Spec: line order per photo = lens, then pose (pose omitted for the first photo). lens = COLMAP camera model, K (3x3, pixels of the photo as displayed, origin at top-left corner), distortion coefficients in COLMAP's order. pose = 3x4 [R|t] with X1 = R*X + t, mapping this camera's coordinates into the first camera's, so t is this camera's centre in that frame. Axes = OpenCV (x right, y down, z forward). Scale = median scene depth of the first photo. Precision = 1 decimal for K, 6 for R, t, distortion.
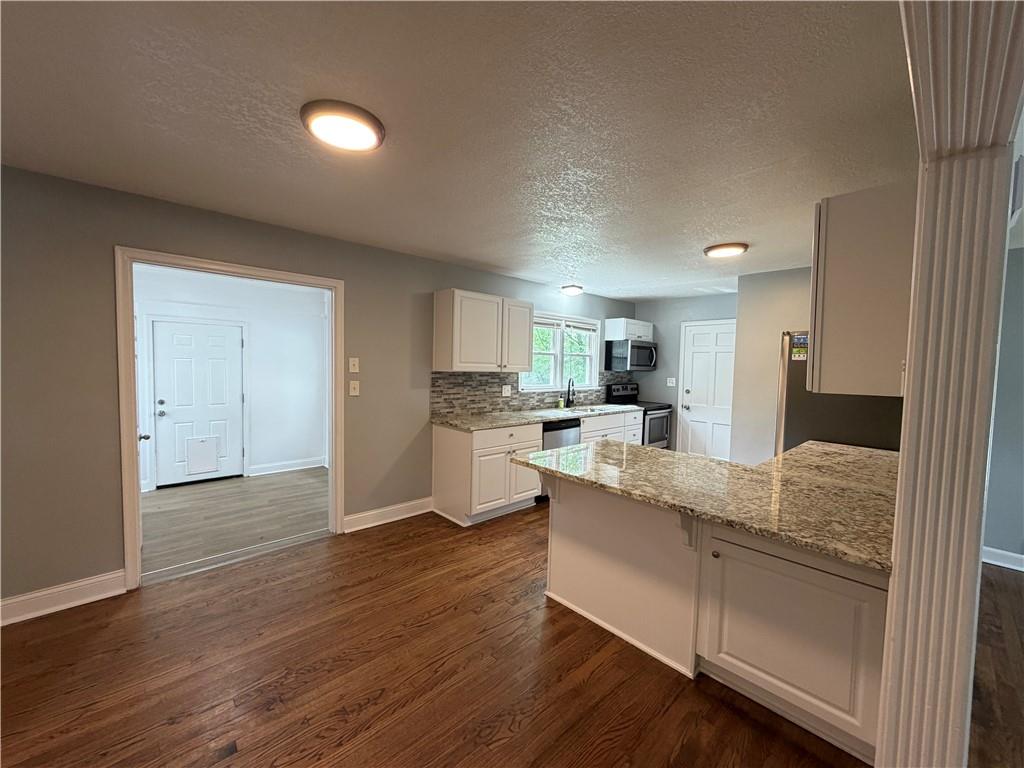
lens RADIAL K [[408.6, 0, 508.7], [0, 408.6, 385.0], [0, 0, 1]] dist [-0.000470, 0.000287]
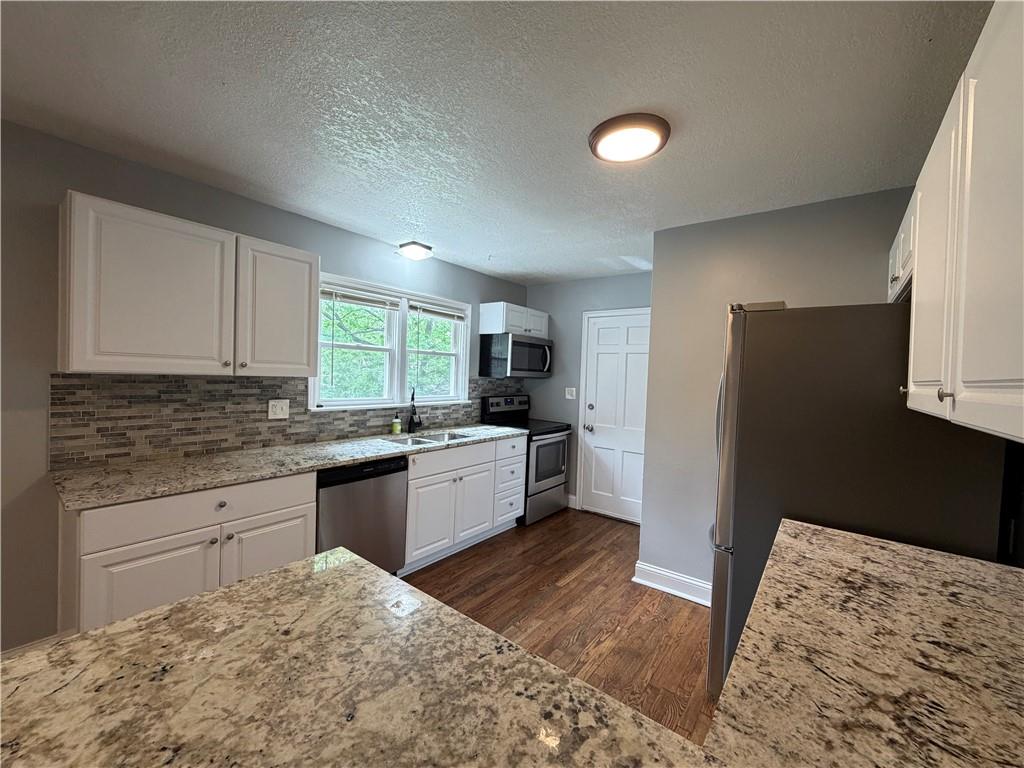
lens RADIAL K [[408.6, 0, 509.1], [0, 408.6, 383.4], [0, 0, 1]] dist [-0.000470, 0.000287]
pose [[0.986673, 0.009750, 0.162423, 0.222199], [-0.006385, 0.999754, -0.021225, -0.011996], [-0.162590, 0.019905, 0.986493, 0.384884]]
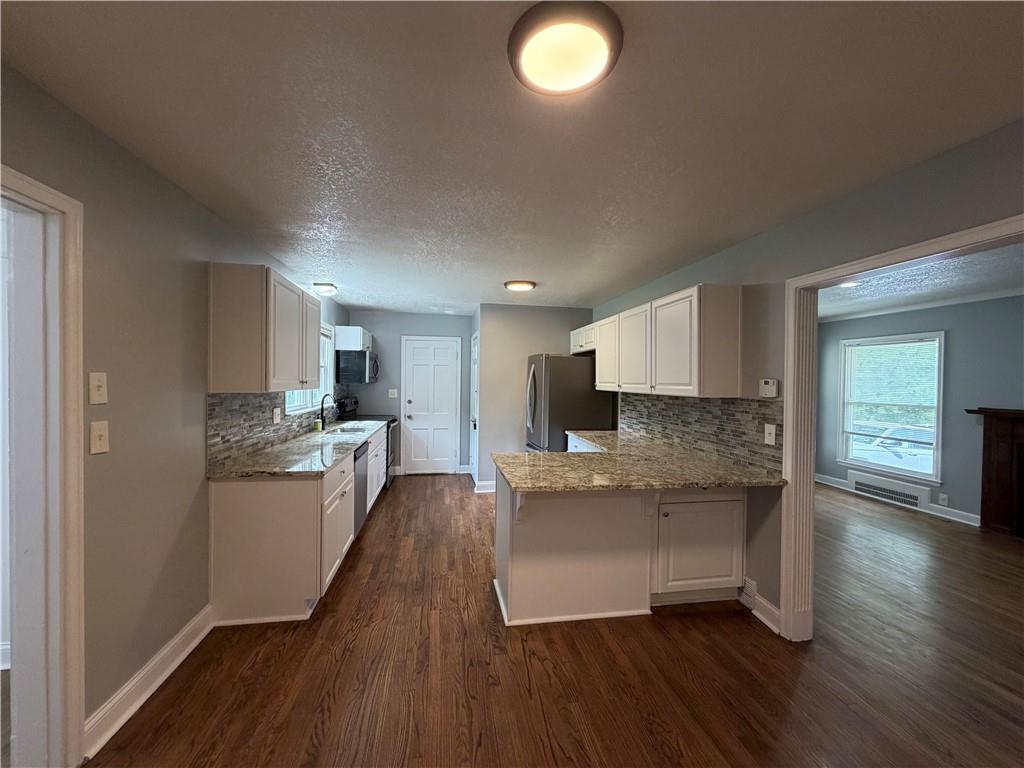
lens RADIAL K [[408.6, 0, 508.6], [0, 408.6, 383.2], [0, 0, 1]] dist [-0.000470, 0.000287]
pose [[0.549290, -0.021409, 0.835358, -0.385483], [0.041779, 0.999125, -0.001865, -0.024930], [-0.834587, 0.035925, 0.549704, 0.261449]]
